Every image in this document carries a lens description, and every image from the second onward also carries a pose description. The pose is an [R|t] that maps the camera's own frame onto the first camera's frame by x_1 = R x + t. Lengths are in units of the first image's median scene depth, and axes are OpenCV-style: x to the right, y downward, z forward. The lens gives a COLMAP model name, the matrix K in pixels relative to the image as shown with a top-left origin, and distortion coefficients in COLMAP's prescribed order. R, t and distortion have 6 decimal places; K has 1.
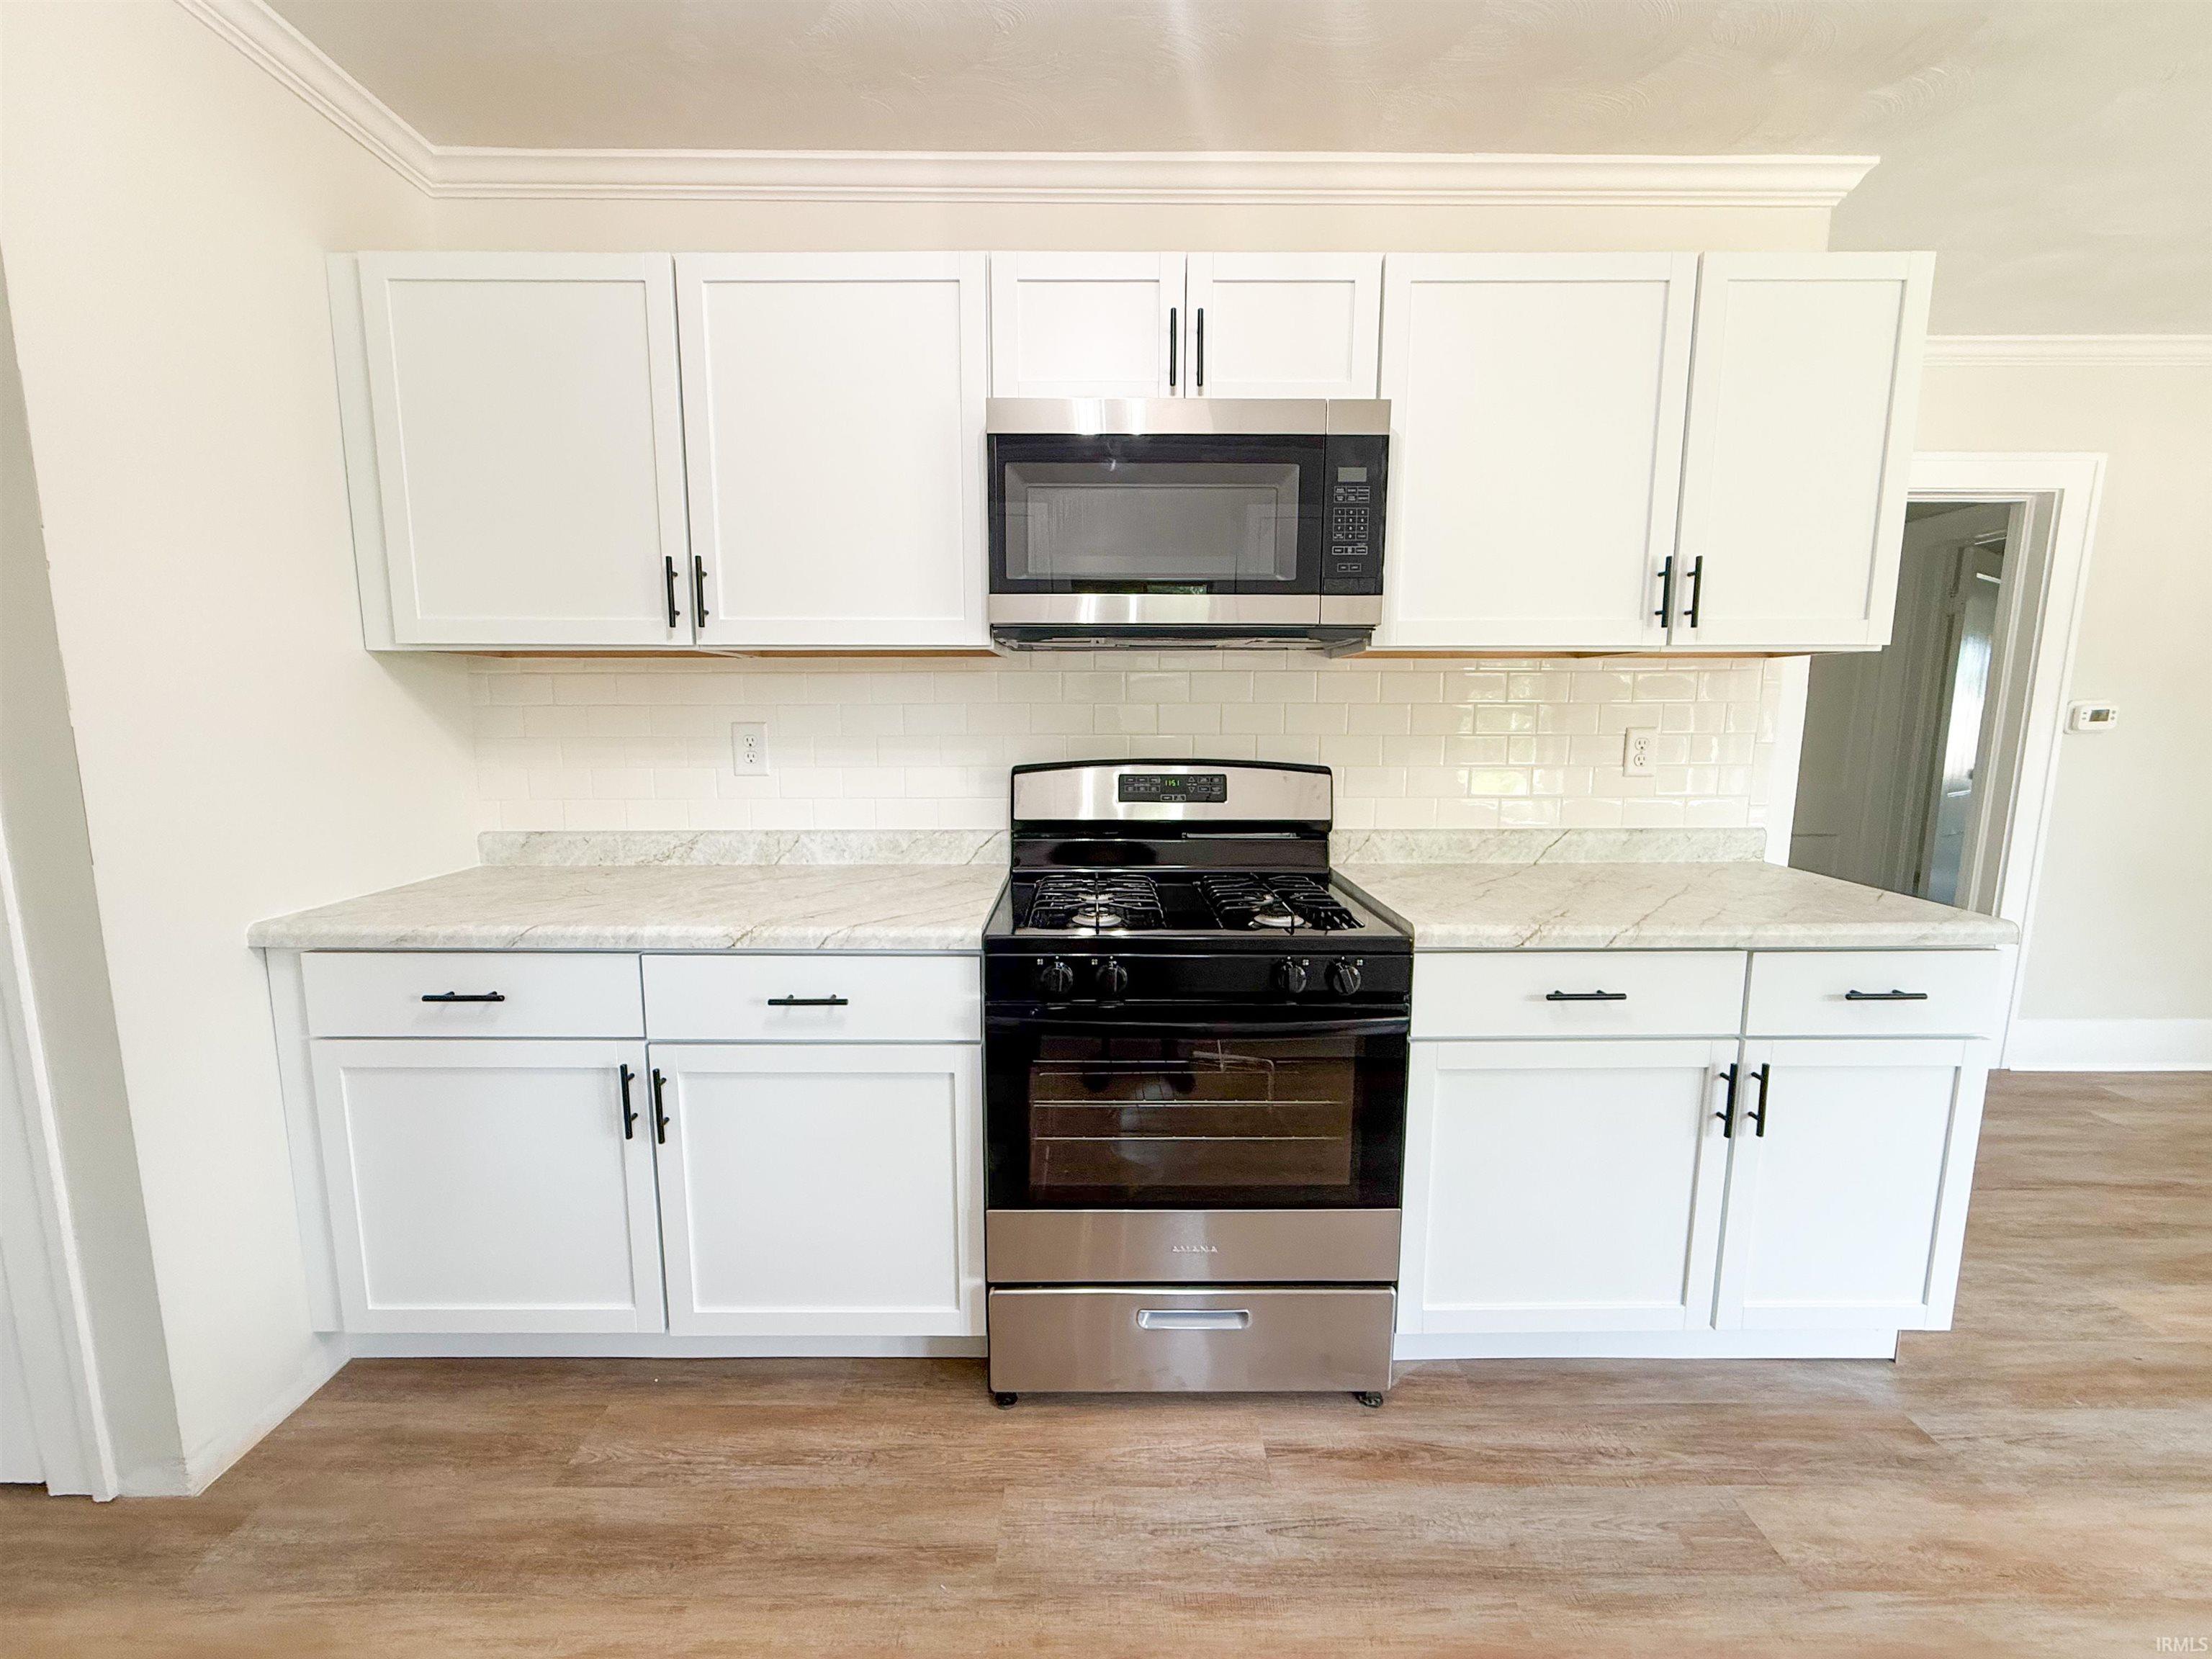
lens RADIAL K [[903.0, 0, 1099.2], [0, 903.0, 822.6], [0, 0, 1]] dist [0.003091, 0.000681]
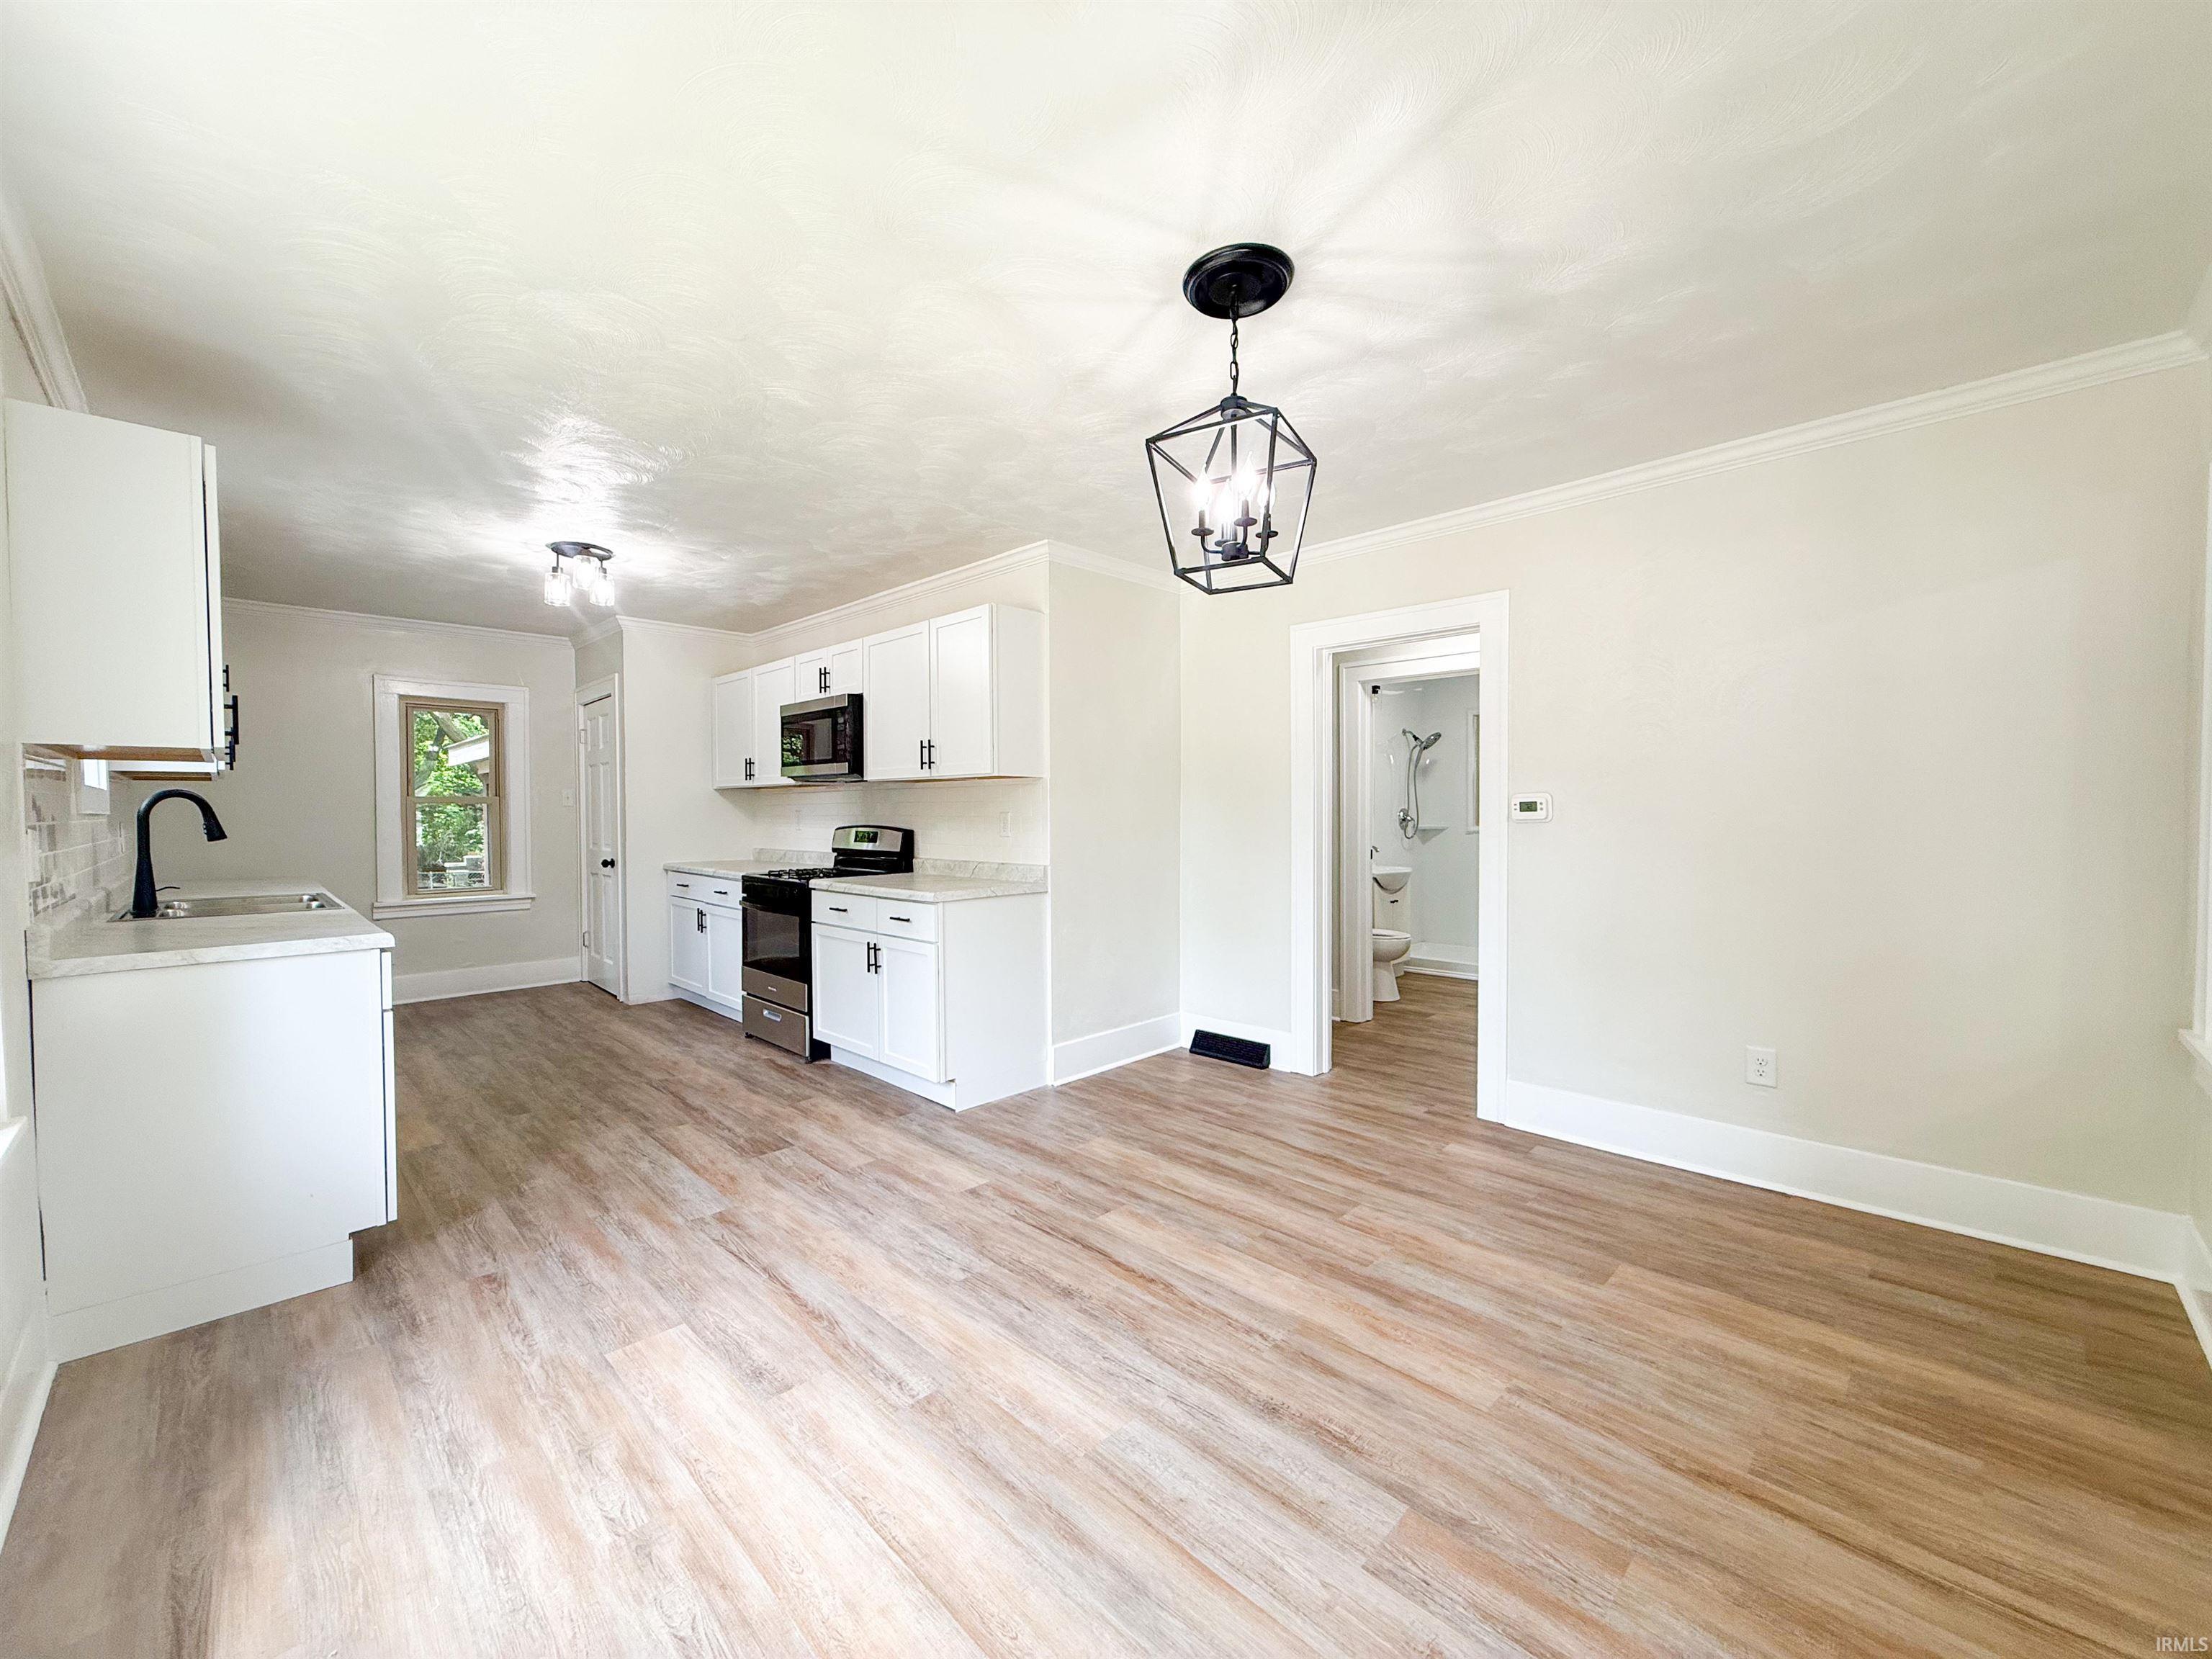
lens RADIAL K [[903.0, 0, 1121.9], [0, 903.0, 838.4], [0, 0, 1]] dist [0.003091, 0.000681]
pose [[0.702880, 0.019021, -0.711054, 2.446057], [-0.088179, 0.994261, -0.060569, 0.055364], [0.705821, 0.105272, 0.700524, -0.241914]]
